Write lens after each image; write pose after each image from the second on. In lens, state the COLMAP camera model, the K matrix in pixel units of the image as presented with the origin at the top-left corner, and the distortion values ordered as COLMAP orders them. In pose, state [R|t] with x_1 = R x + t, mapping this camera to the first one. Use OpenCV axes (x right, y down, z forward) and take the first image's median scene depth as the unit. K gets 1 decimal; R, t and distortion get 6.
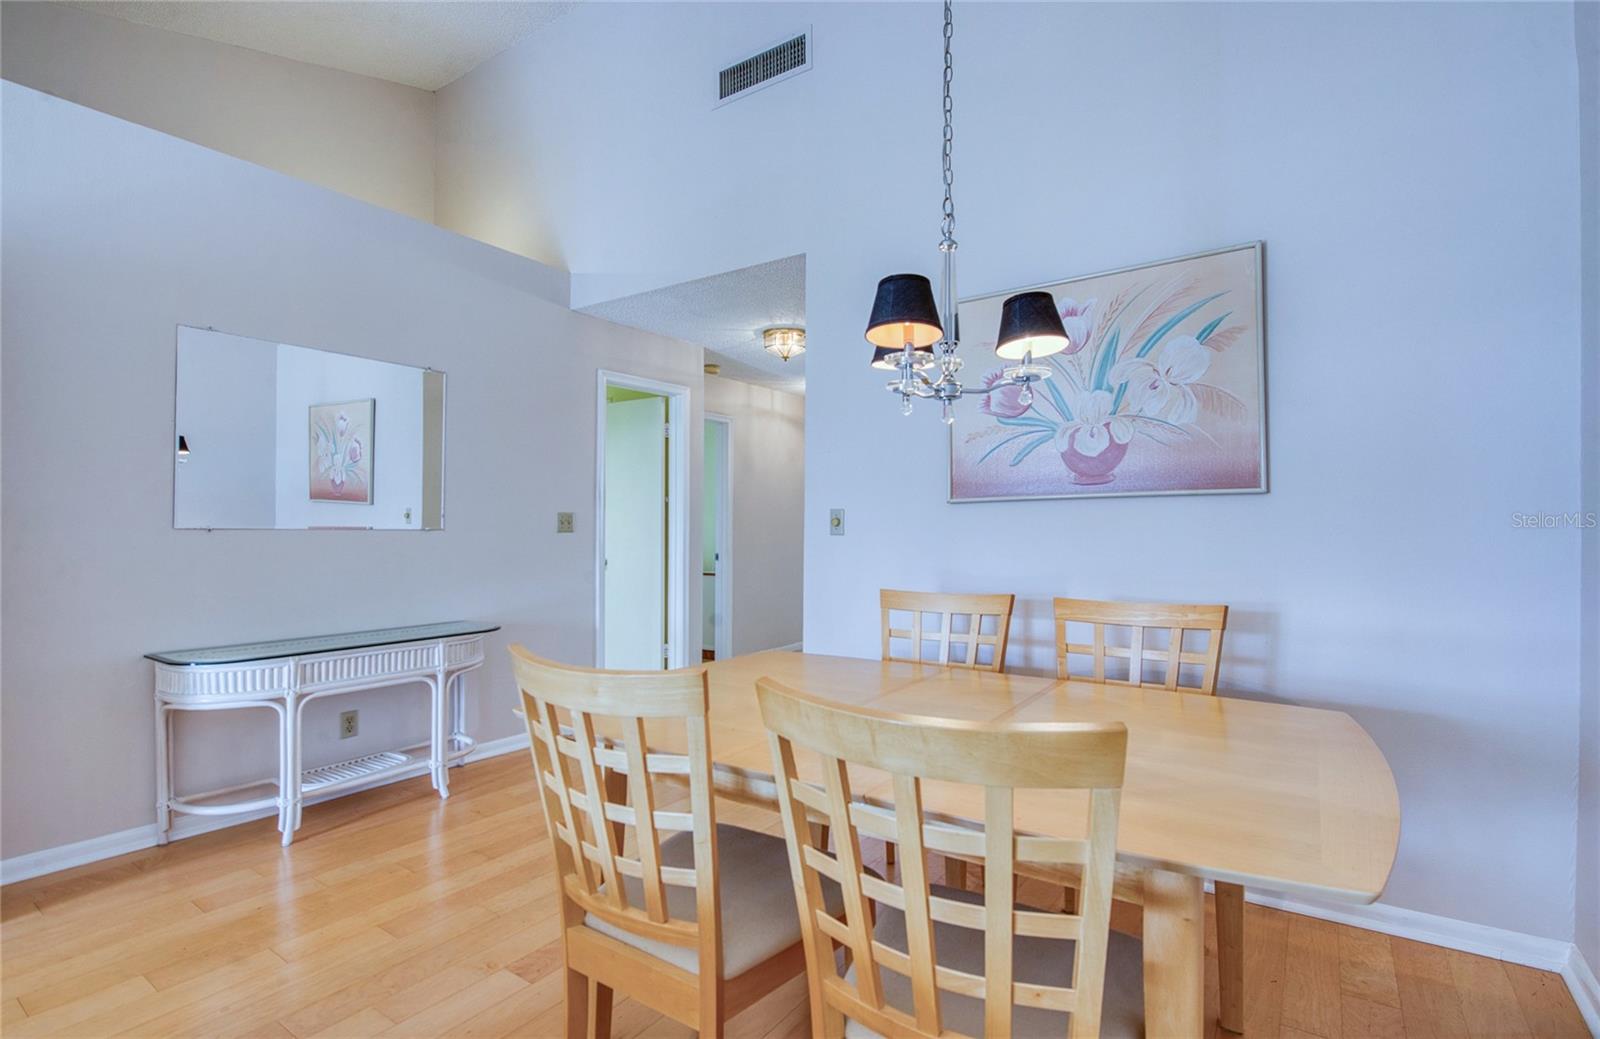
lens RADIAL K [[780.4, 0, 801.0], [0, 780.4, 524.0], [0, 0, 1]] dist [-0.001445, -0.001053]
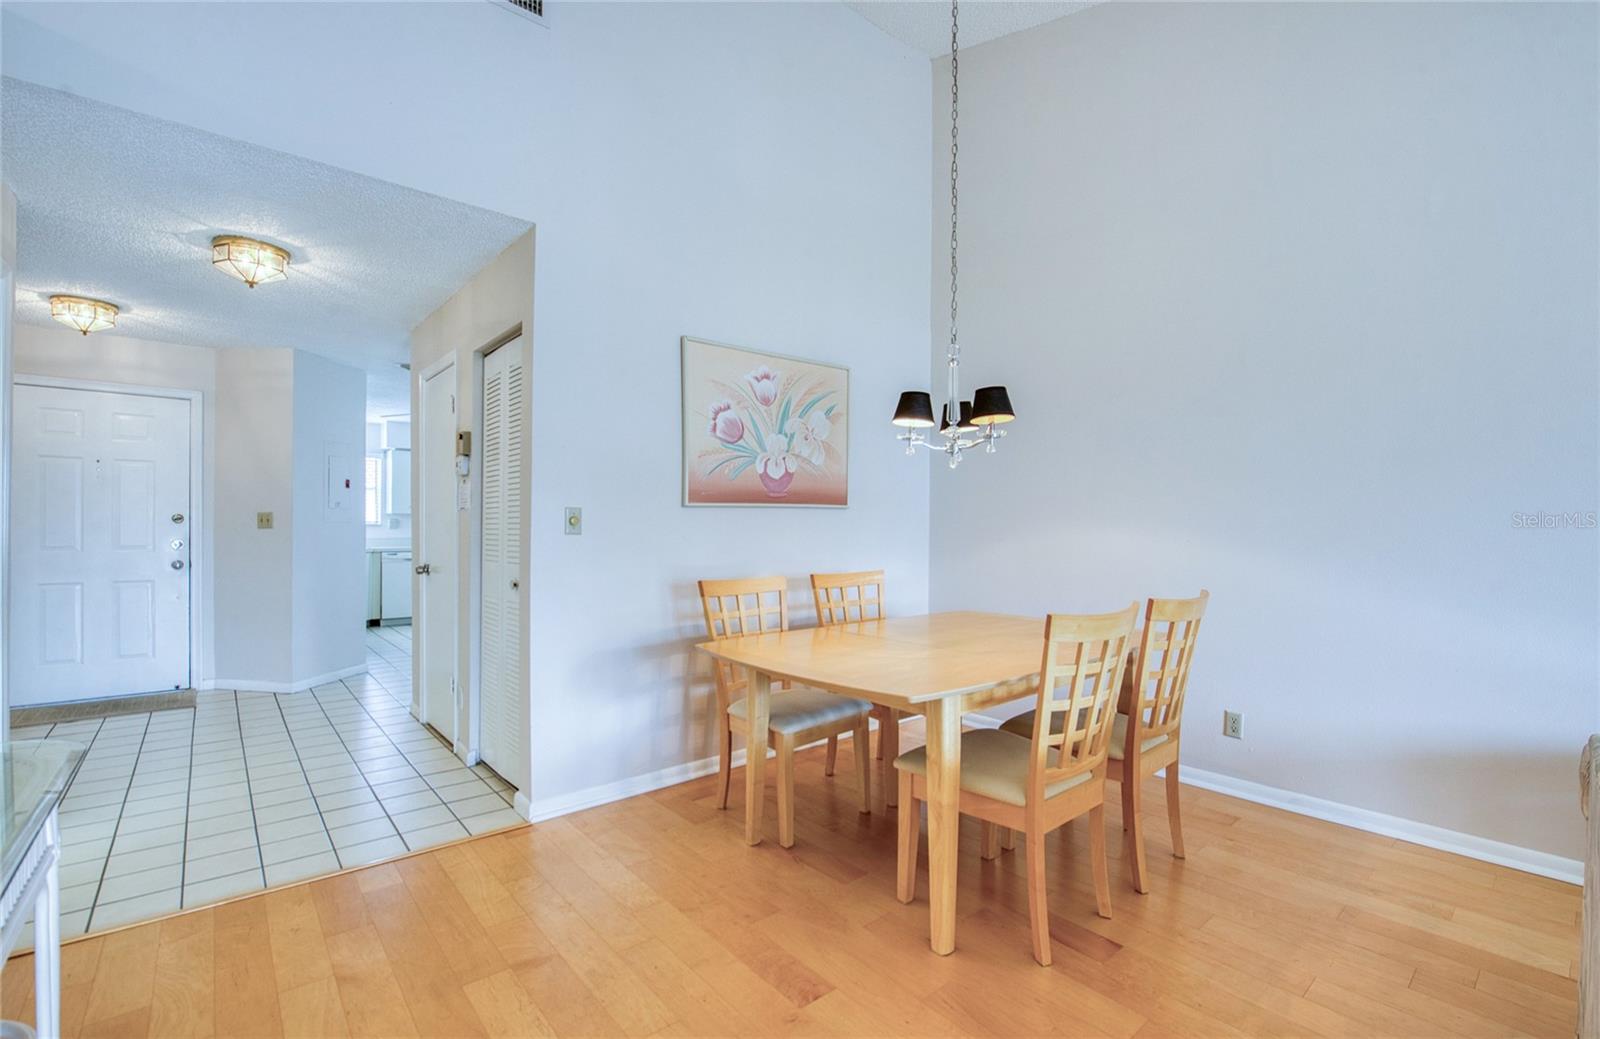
lens RADIAL K [[710.7, 0, 802.3], [0, 710.7, 522.2], [0, 0, 1]] dist [-0.013397, -0.001024]
pose [[0.270294, 0.002520, 0.962775, -0.913809], [-0.014808, 0.999889, 0.001540, -0.007579], [-0.962664, -0.014673, 0.270301, 0.597462]]
